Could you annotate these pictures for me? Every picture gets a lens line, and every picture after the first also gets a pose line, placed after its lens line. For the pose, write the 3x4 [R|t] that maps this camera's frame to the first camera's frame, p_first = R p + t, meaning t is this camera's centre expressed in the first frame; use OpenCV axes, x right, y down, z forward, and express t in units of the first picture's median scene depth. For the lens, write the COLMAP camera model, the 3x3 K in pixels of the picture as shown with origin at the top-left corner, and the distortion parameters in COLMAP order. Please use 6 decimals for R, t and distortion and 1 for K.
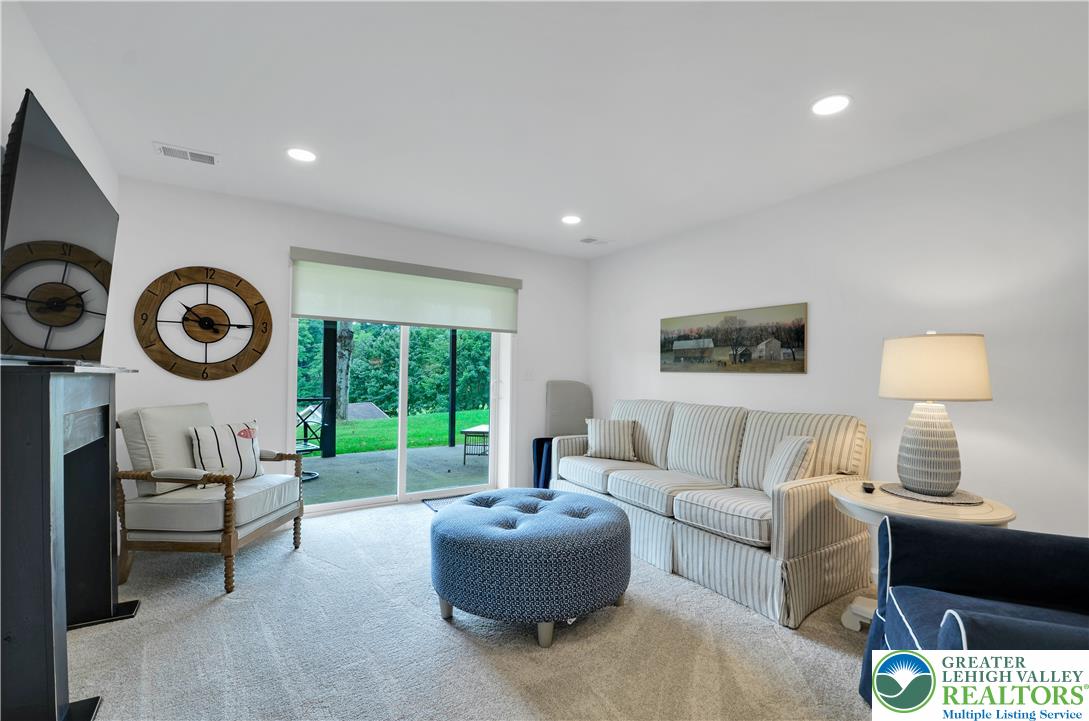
lens RADIAL K [[471.7, 0, 545.7], [0, 471.7, 367.2], [0, 0, 1]] dist [0.001236, -0.015729]
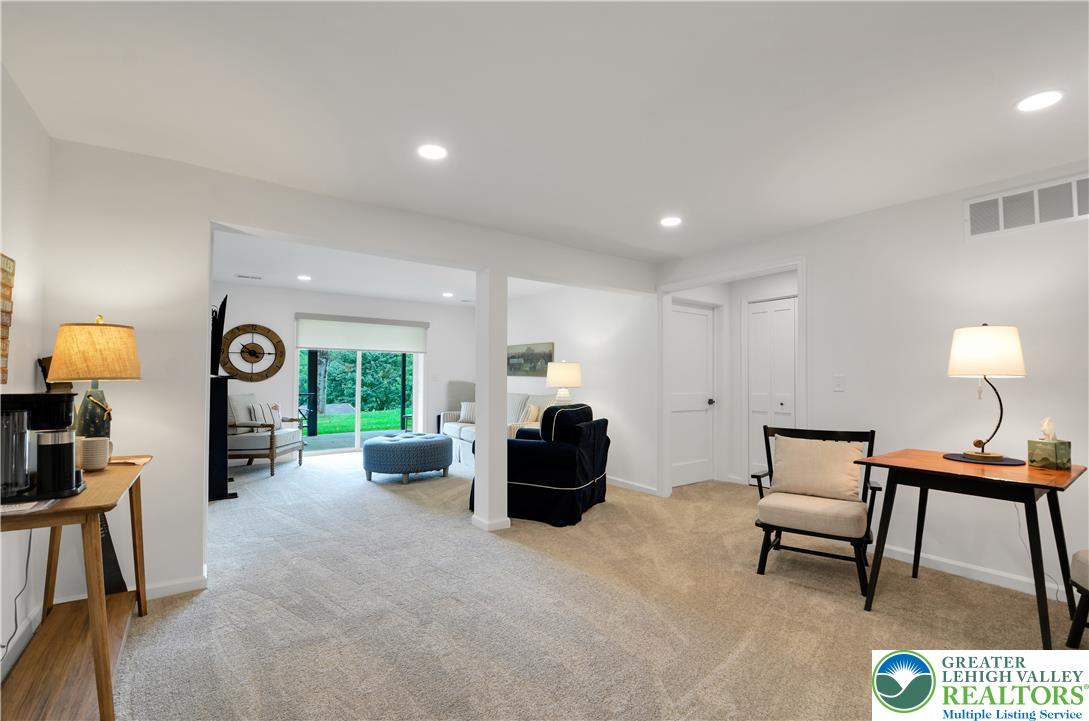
lens RADIAL K [[471.7, 0, 545.7], [0, 471.7, 367.2], [0, 0, 1]] dist [0.001236, -0.015729]
pose [[0.999170, -0.004923, 0.040444, 0.393088], [0.005022, 0.999985, -0.002342, -0.021565], [-0.040432, 0.002543, 0.999179, -0.945543]]
